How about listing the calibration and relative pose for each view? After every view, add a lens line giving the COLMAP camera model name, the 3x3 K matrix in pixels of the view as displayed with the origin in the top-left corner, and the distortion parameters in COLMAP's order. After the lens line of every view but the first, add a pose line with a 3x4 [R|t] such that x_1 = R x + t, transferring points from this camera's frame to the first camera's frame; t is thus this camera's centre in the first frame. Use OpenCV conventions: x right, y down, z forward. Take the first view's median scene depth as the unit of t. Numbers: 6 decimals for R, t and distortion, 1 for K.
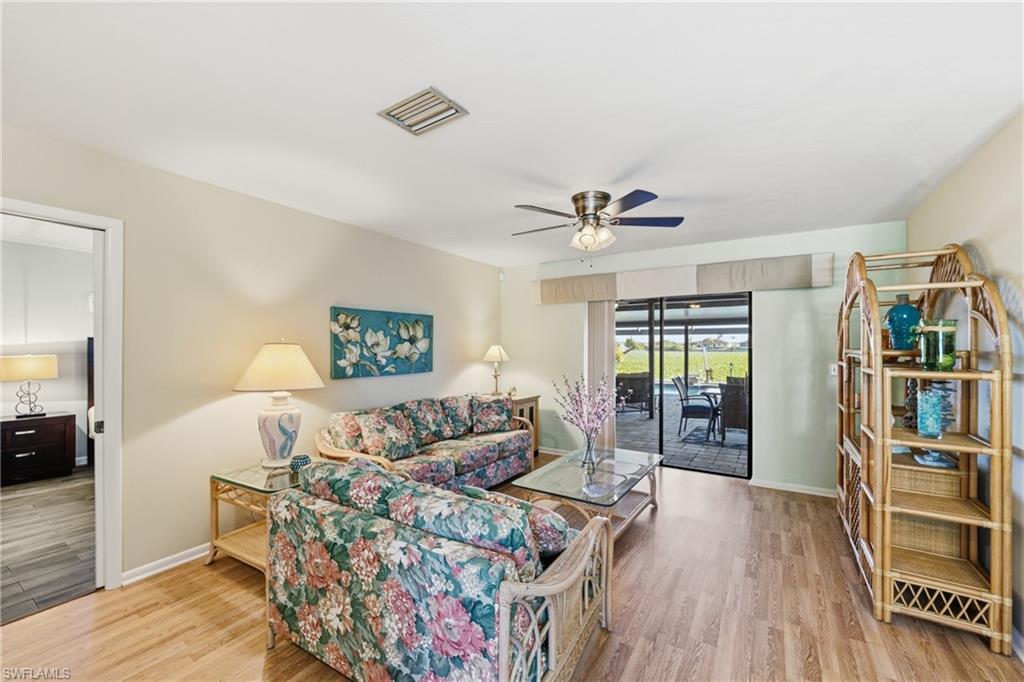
lens RADIAL K [[415.4, 0, 515.4], [0, 415.4, 345.1], [0, 0, 1]] dist [0.000928, 0.000282]
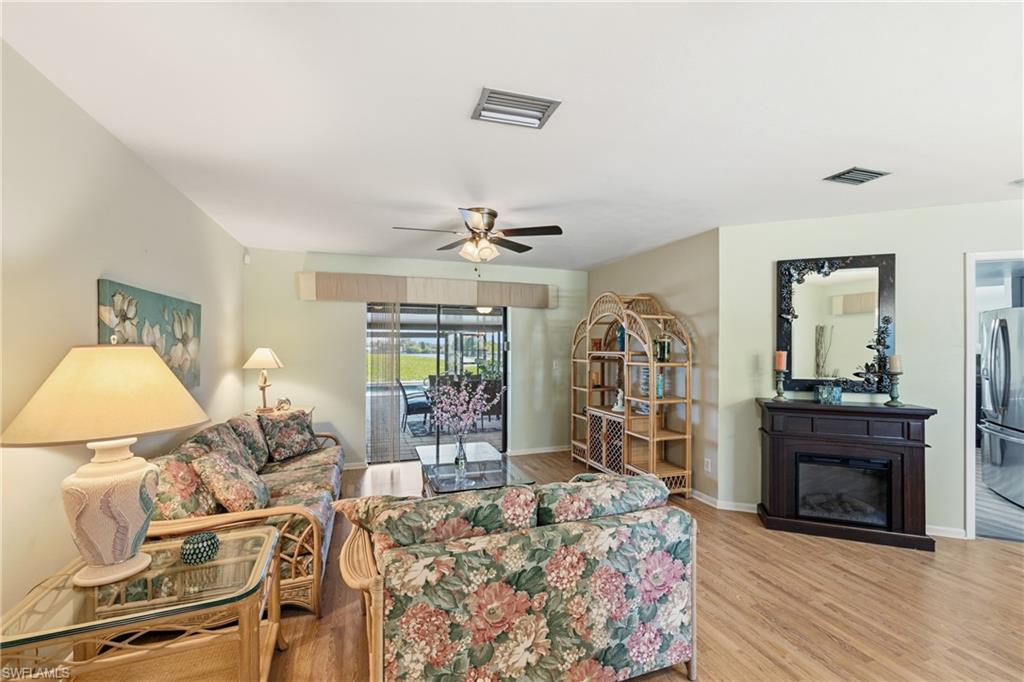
lens RADIAL K [[415.4, 0, 515.4], [0, 415.4, 345.1], [0, 0, 1]] dist [0.000928, 0.000282]
pose [[0.623520, 0.005804, 0.781786, -0.495424], [-0.002520, 0.999982, -0.005414, -0.002051], [-0.781803, 0.001405, 0.623523, 0.196031]]
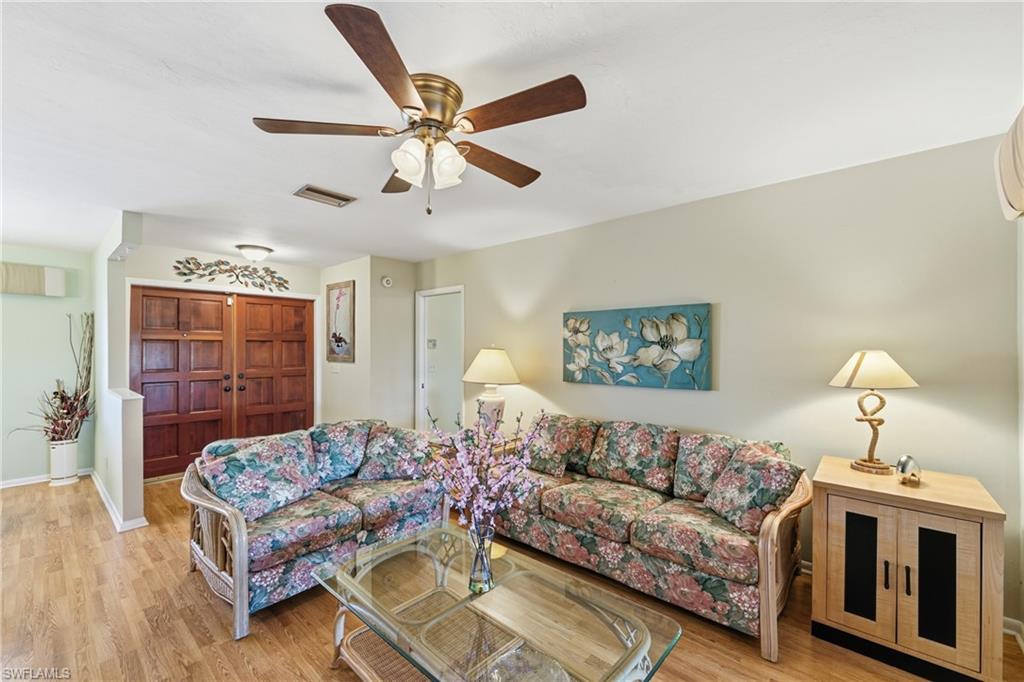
lens RADIAL K [[420.2, 0, 514.1], [0, 420.2, 351.9], [0, 0, 1]] dist [-0.000196, -0.000001]
pose [[-0.166111, 0.004802, -0.986095, 0.588609], [-0.000223, 0.999988, 0.004907, 0.000969], [0.986107, 0.001035, -0.166108, 0.974657]]
